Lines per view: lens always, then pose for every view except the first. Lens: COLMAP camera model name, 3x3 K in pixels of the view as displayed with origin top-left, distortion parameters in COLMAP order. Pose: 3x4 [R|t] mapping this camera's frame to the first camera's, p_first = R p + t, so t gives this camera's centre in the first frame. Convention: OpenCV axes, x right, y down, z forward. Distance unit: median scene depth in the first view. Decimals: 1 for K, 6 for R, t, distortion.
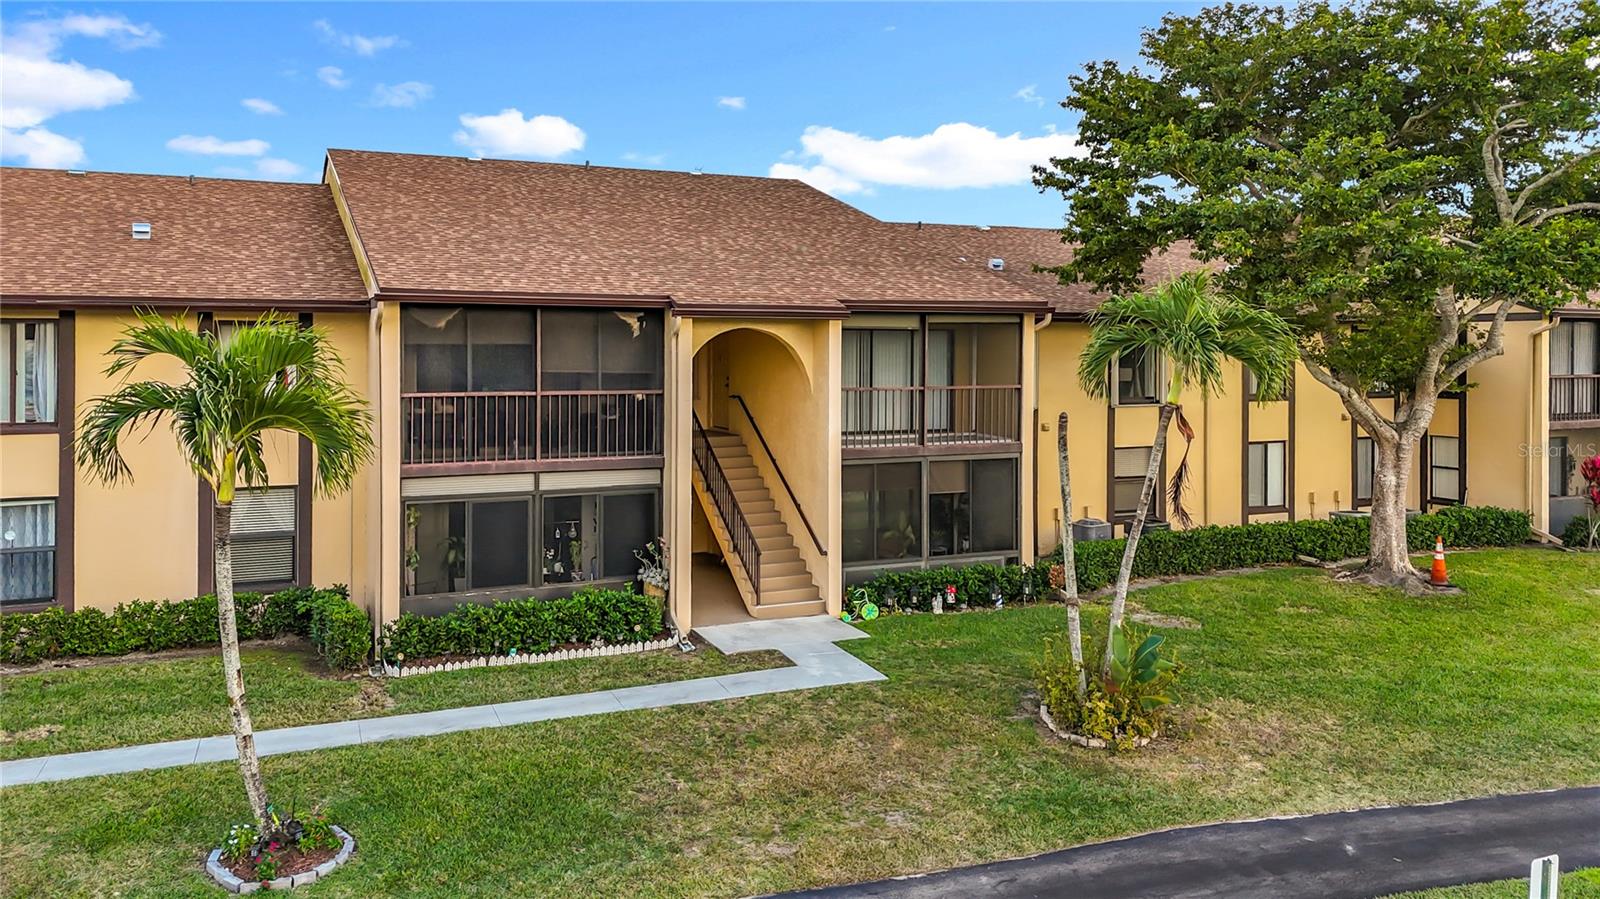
lens RADIAL K [[1216.0, 0, 774.0], [0, 1216.0, 336.5], [0, 0, 1]] dist [0.029392, 0.000366]
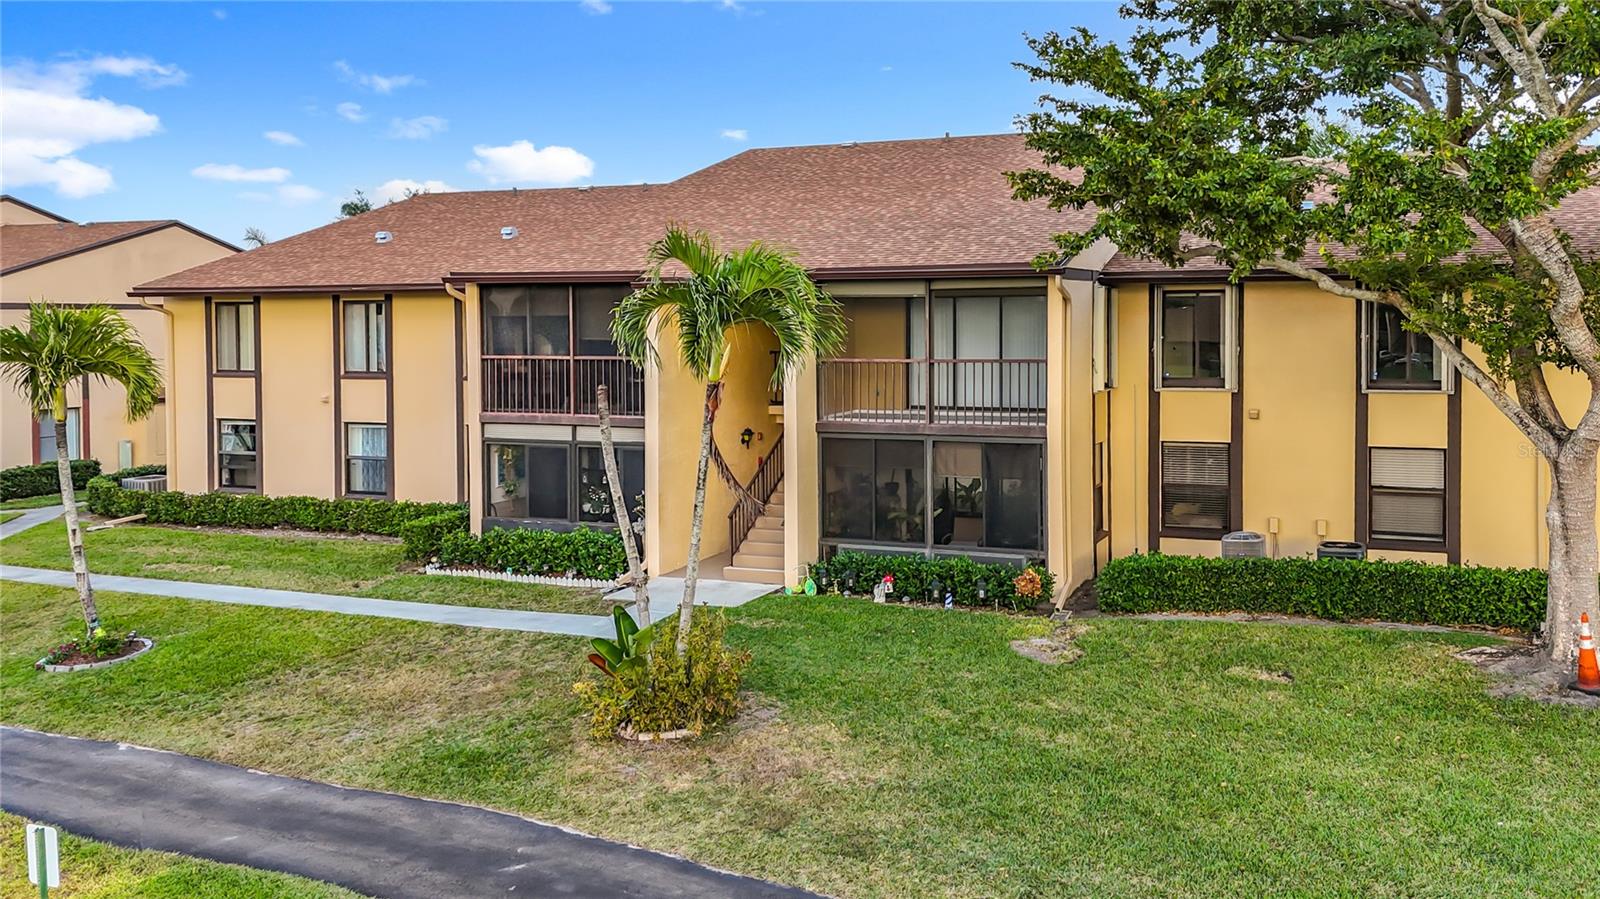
lens RADIAL K [[1281.3, 0, 985.3], [0, 1281.3, 342.0], [0, 0, 1]] dist [0.032577, -0.004462]
pose [[0.724564, 0.008628, -0.689154, 0.909952], [0.011943, 0.999614, 0.025071, 0.005102], [0.689104, -0.026396, 0.724181, 0.367801]]
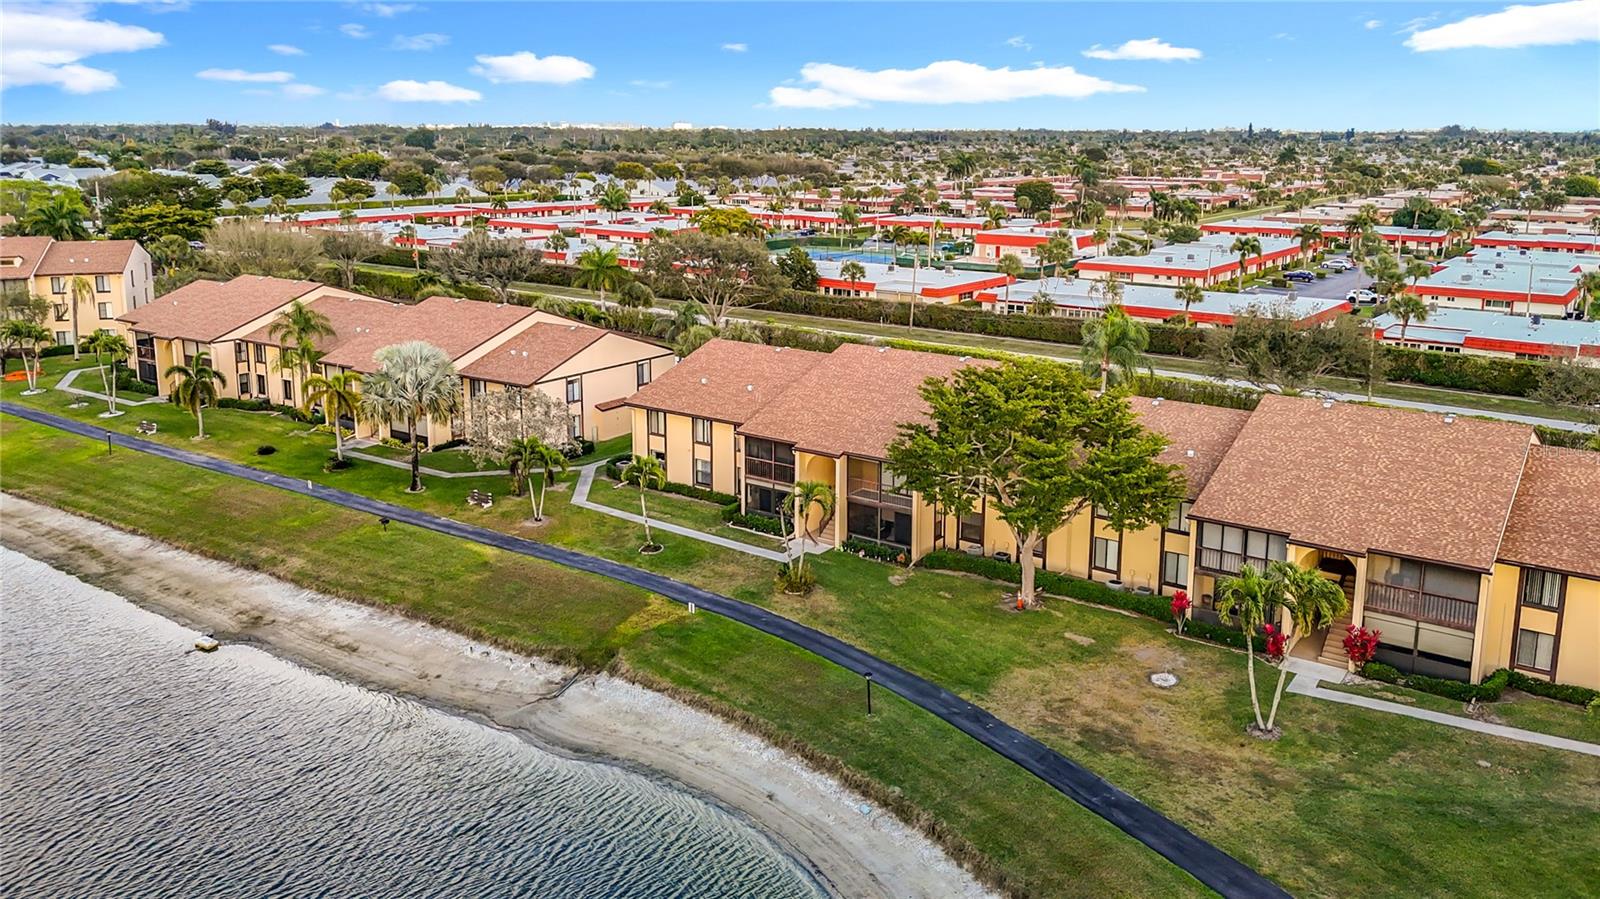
lens RADIAL K [[1189.3, 0, 800.0], [0, 1189.3, 449.5], [0, 0, 1]] dist [0.053961, -0.068800]
pose [[0.503134, 0.217304, -0.836442, 2.658140], [0.001887, 0.967592, 0.252511, -0.841730], [0.864206, -0.128625, 0.486419, -0.602157]]
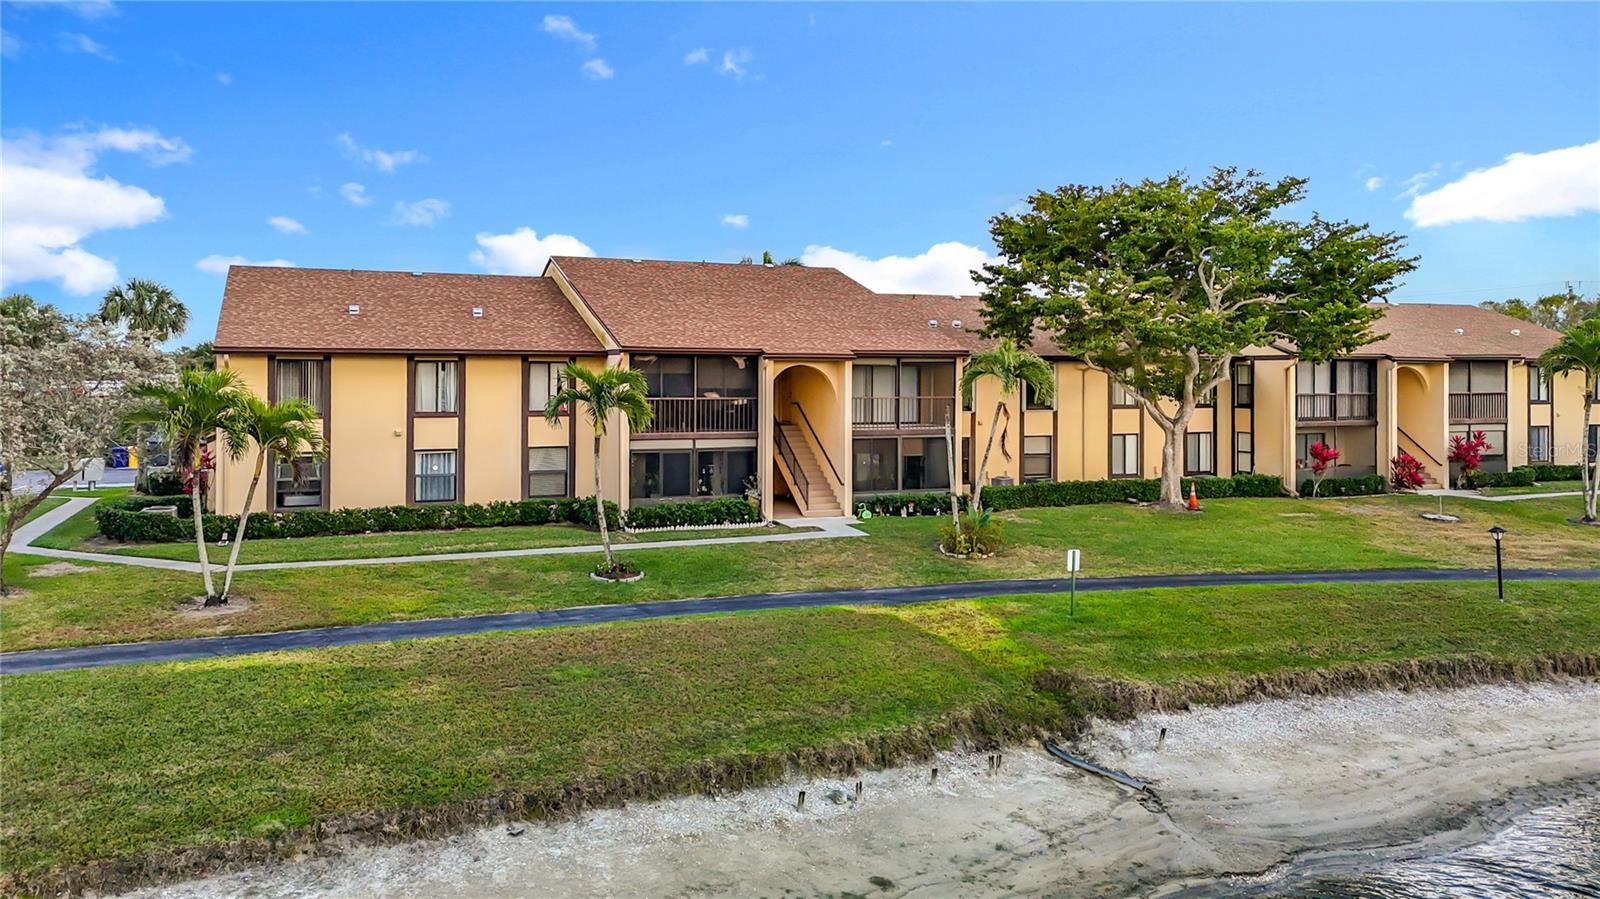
lens RADIAL K [[1202.4, 0, 796.9], [0, 1202.4, 375.9], [0, 0, 1]] dist [0.038655, -0.004248]
pose [[0.999611, 0.001670, -0.027851, 0.022633], [-0.001388, 0.999948, 0.010110, -0.009008], [0.027867, -0.010068, 0.999561, -0.892993]]
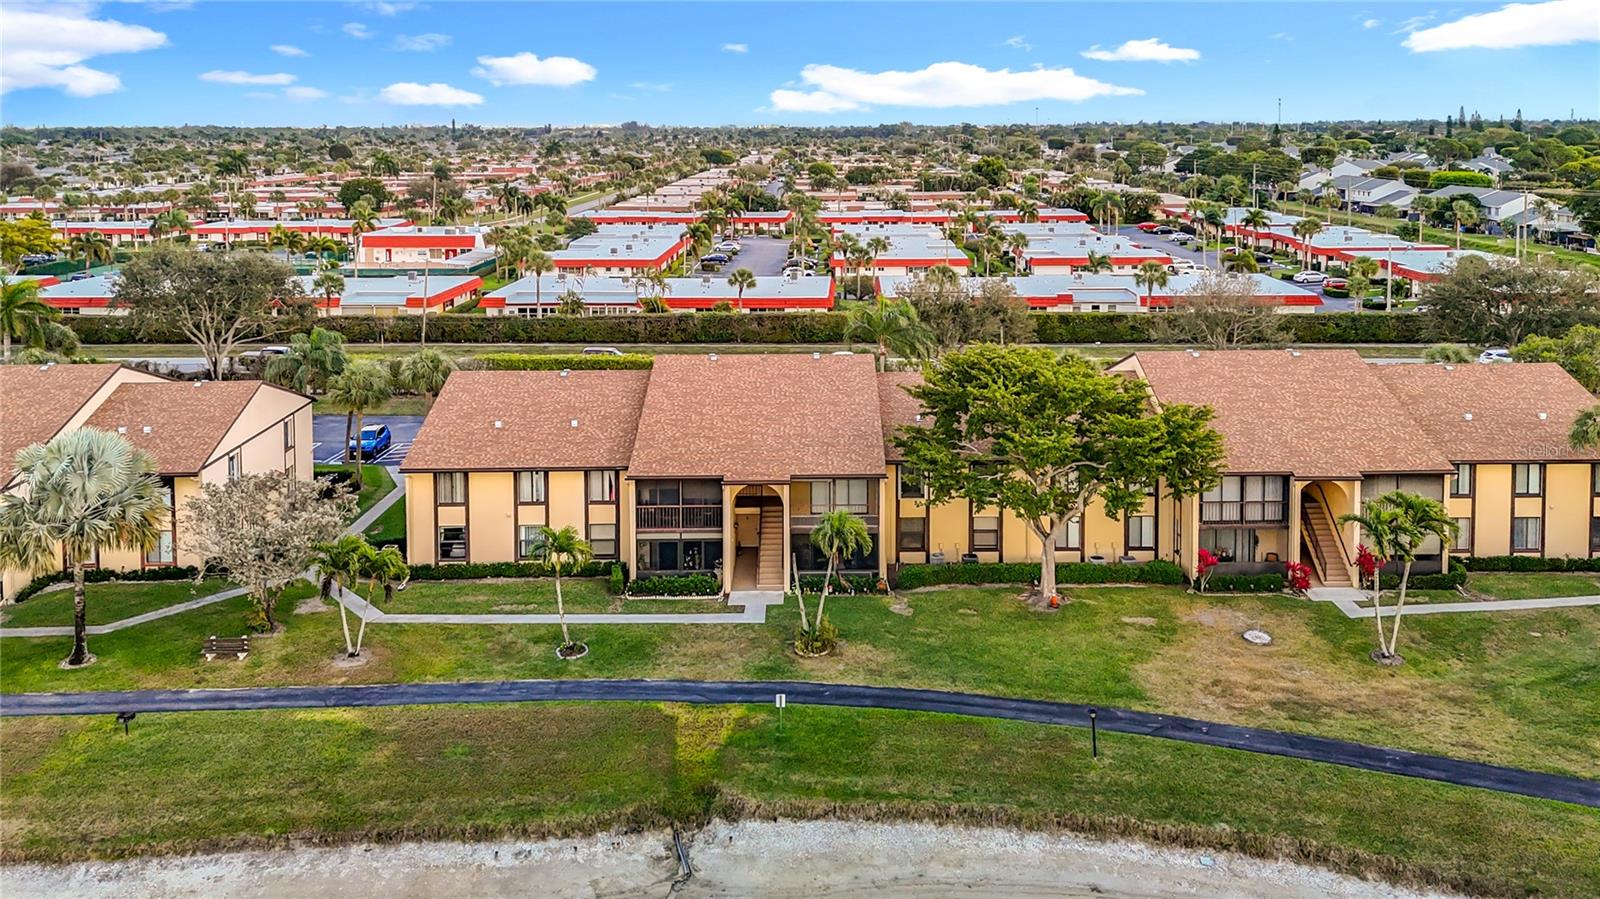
lens RADIAL K [[1260.4, 0, 822.8], [0, 1260.4, 251.2], [0, 0, 1]] dist [0.039291, -0.035457]
pose [[0.917571, 0.028756, -0.396531, 1.258047], [0.010588, 0.995260, 0.096676, -0.822223], [0.397432, -0.092905, 0.912917, -1.516333]]
